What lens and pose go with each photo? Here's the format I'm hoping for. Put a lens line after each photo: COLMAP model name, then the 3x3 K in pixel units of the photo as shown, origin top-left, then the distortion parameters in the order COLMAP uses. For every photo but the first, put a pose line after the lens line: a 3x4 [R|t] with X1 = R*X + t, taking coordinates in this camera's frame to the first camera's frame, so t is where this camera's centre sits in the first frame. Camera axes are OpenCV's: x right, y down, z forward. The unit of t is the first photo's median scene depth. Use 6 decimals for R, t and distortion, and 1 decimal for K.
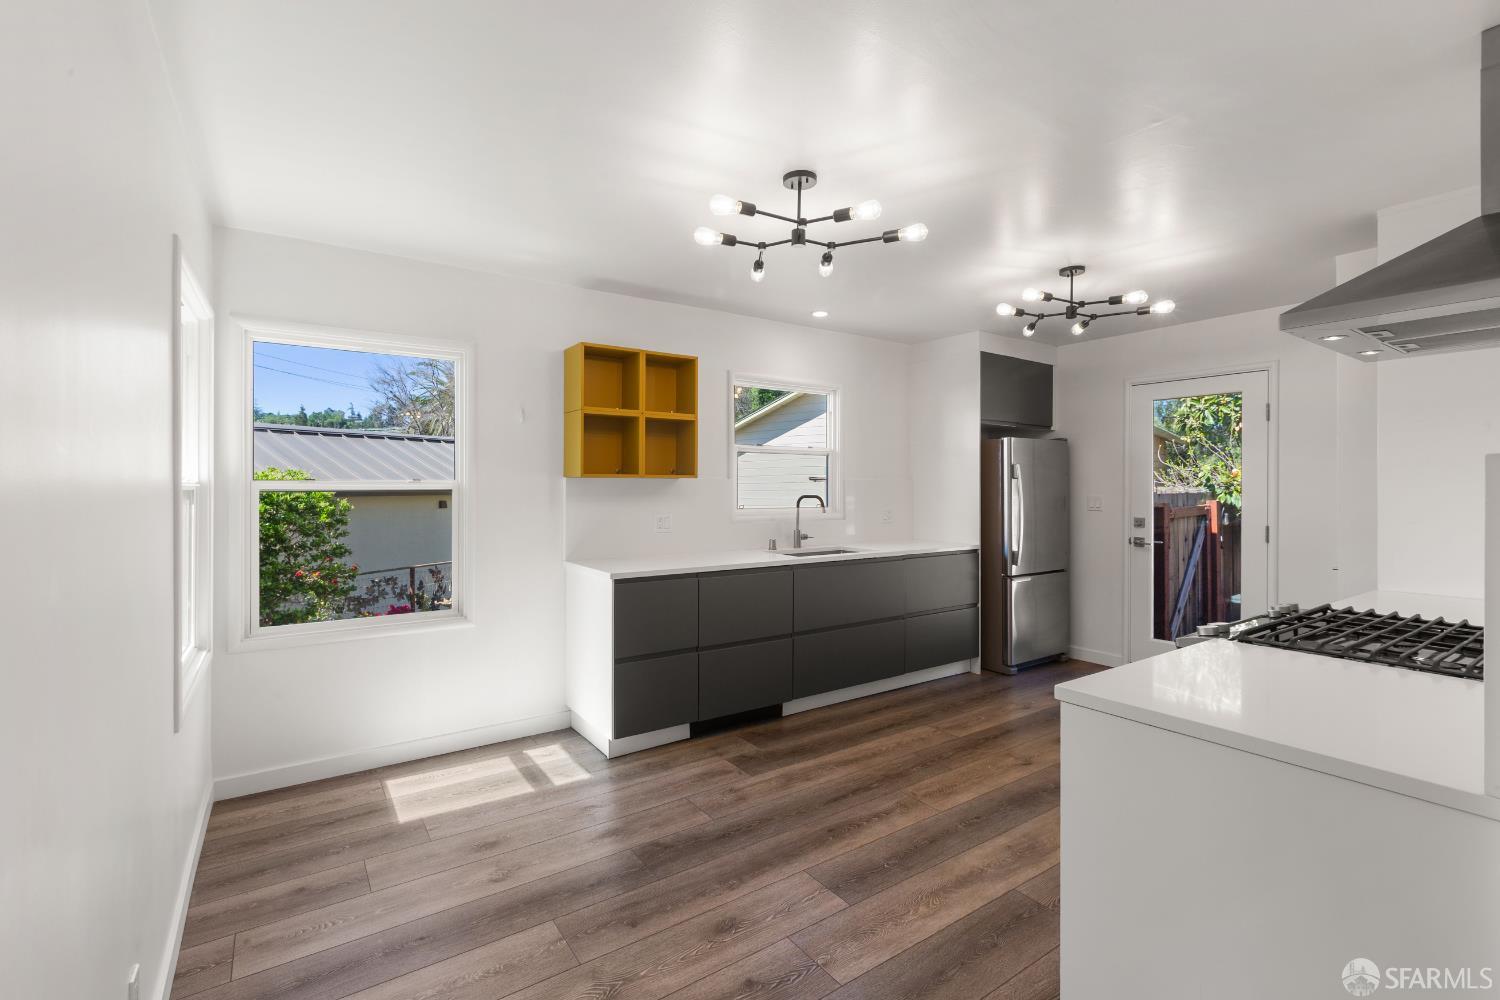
lens RADIAL K [[671.3, 0, 742.1], [0, 671.3, 483.2], [0, 0, 1]] dist [0.001969, 0.000168]
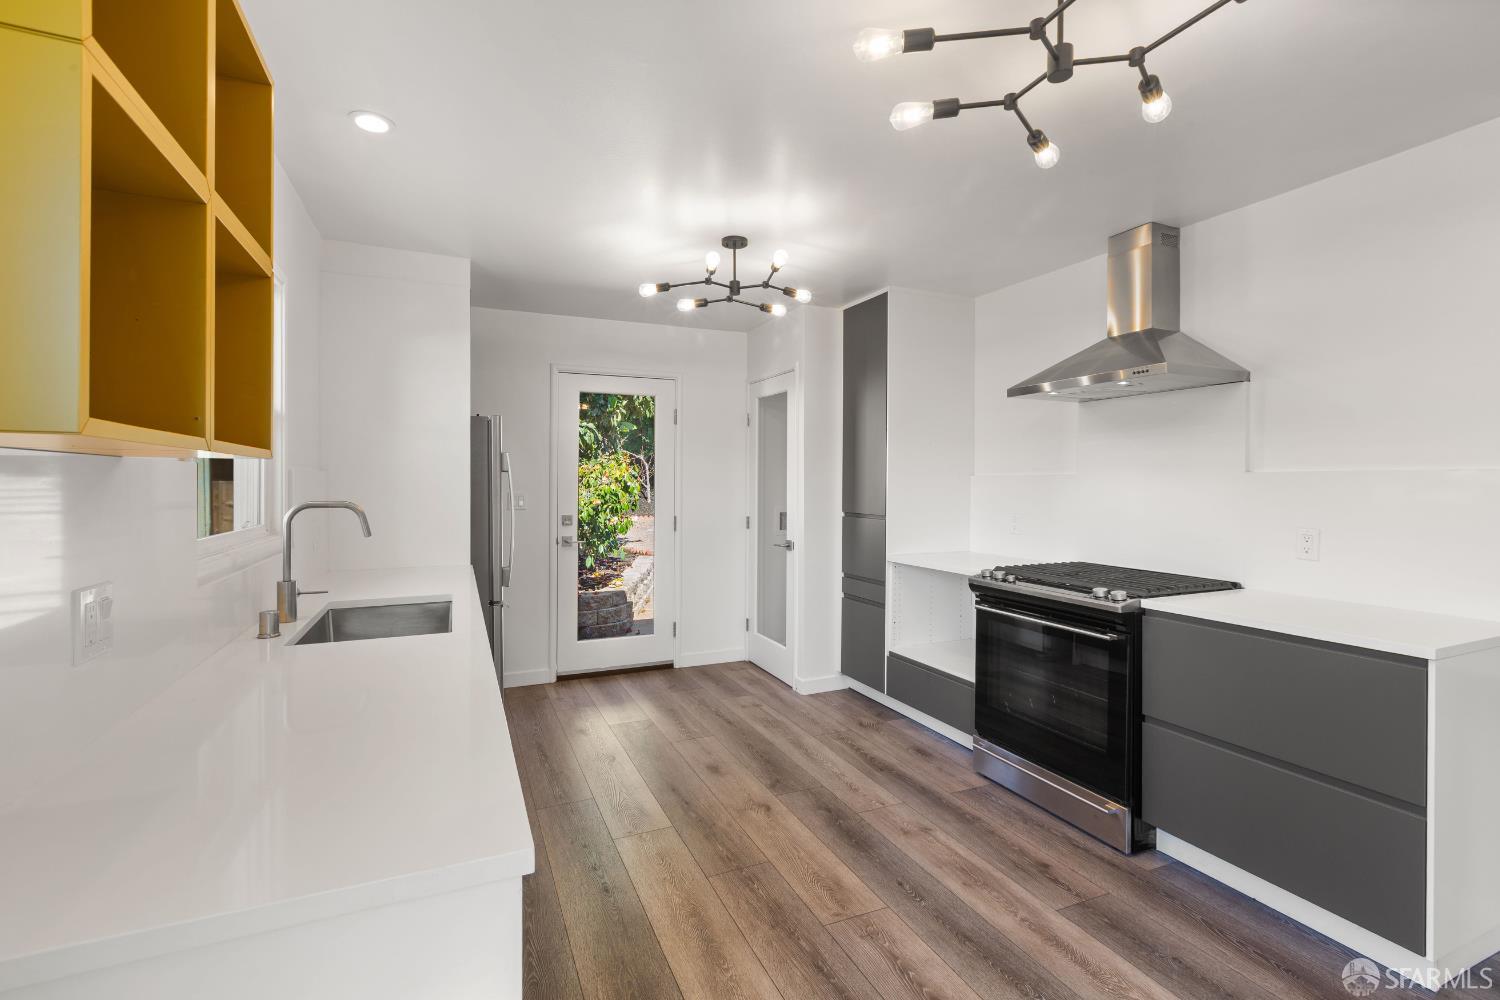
lens RADIAL K [[671.3, 0, 742.1], [0, 671.3, 483.2], [0, 0, 1]] dist [0.001969, 0.000168]
pose [[0.187589, -0.003976, 0.982240, -0.471540], [-0.005816, 0.999970, 0.005158, 0.000899], [-0.982230, -0.006681, 0.187560, 0.986414]]
